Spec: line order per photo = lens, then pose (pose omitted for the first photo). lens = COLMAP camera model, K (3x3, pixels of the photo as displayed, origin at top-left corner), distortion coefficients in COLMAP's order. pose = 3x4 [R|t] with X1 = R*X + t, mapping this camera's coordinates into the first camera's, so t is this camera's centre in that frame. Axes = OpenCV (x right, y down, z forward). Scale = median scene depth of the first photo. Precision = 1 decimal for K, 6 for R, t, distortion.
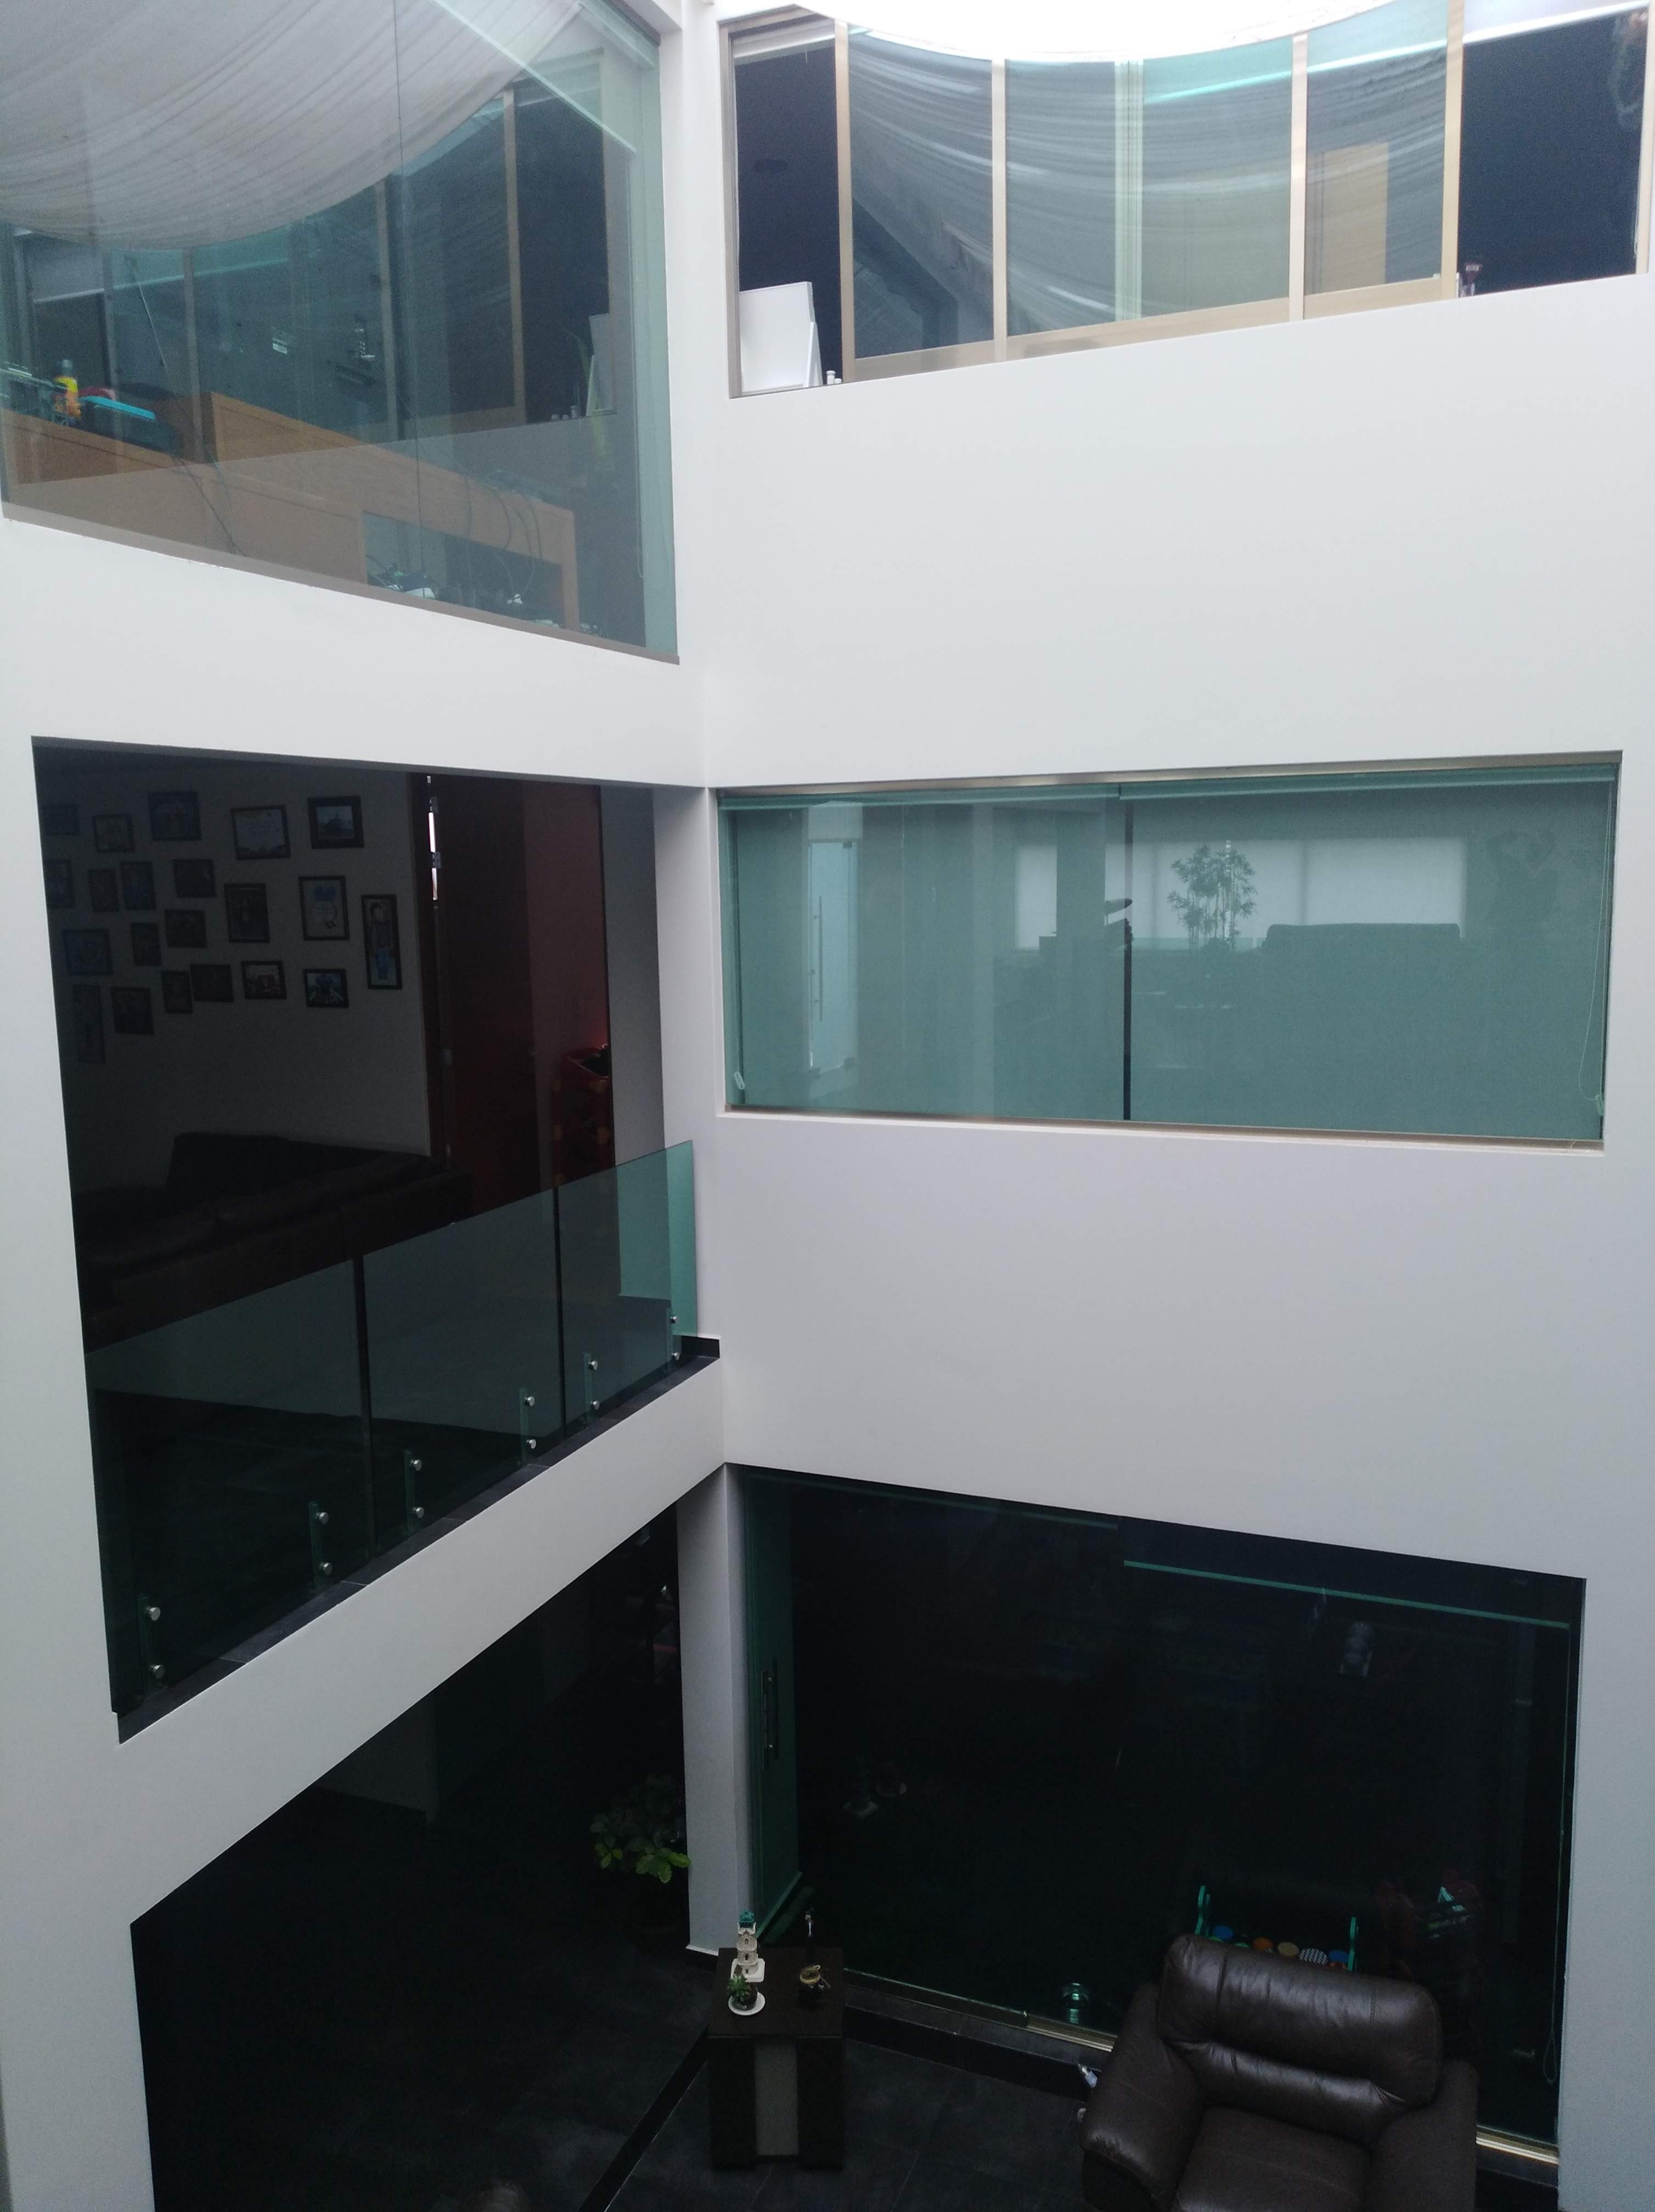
lens RADIAL K [[1701.9, 0, 832.7], [0, 1701.9, 1114.8], [0, 0, 1]] dist [0.075889, -0.133064]
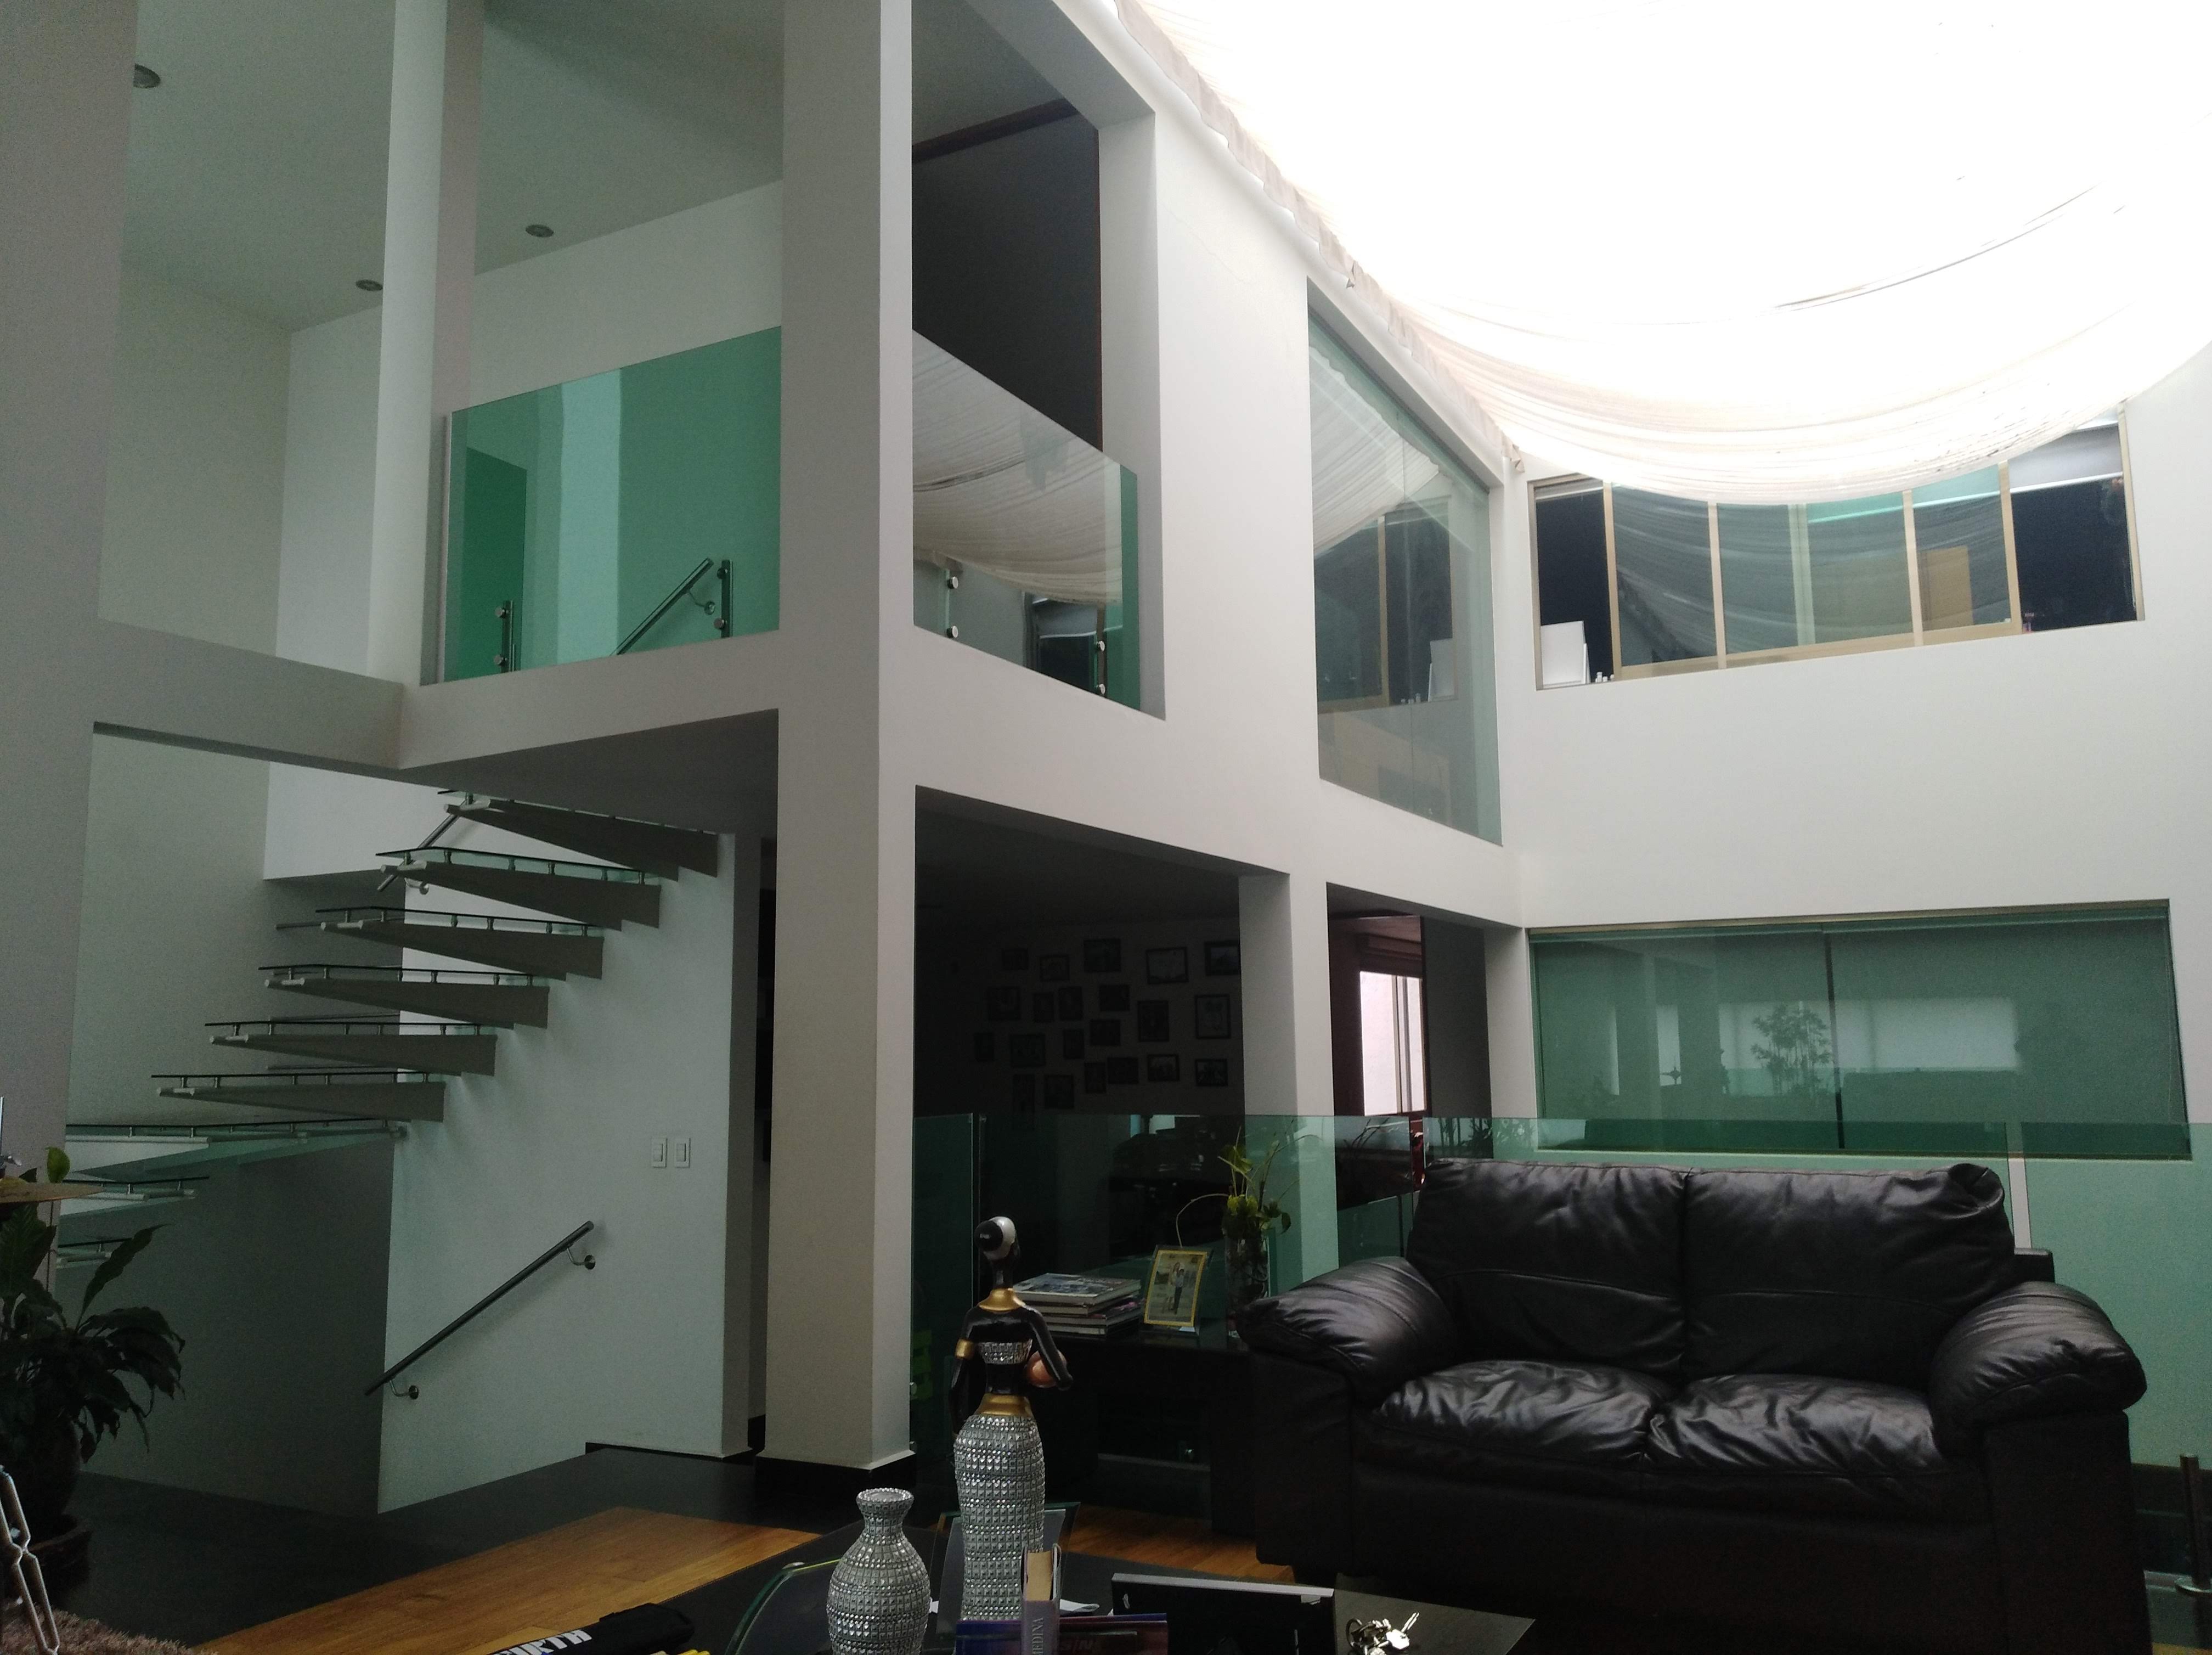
lens RADIAL K [[1701.9, 0, 1106.0], [0, 1701.9, 827.5], [0, 0, 1]] dist [0.075889, -0.133064]
pose [[0.994197, -0.005563, -0.107430, -0.277339], [-0.024506, 0.960691, -0.276537, 0.150579], [0.104745, 0.277565, 0.954980, -0.508661]]
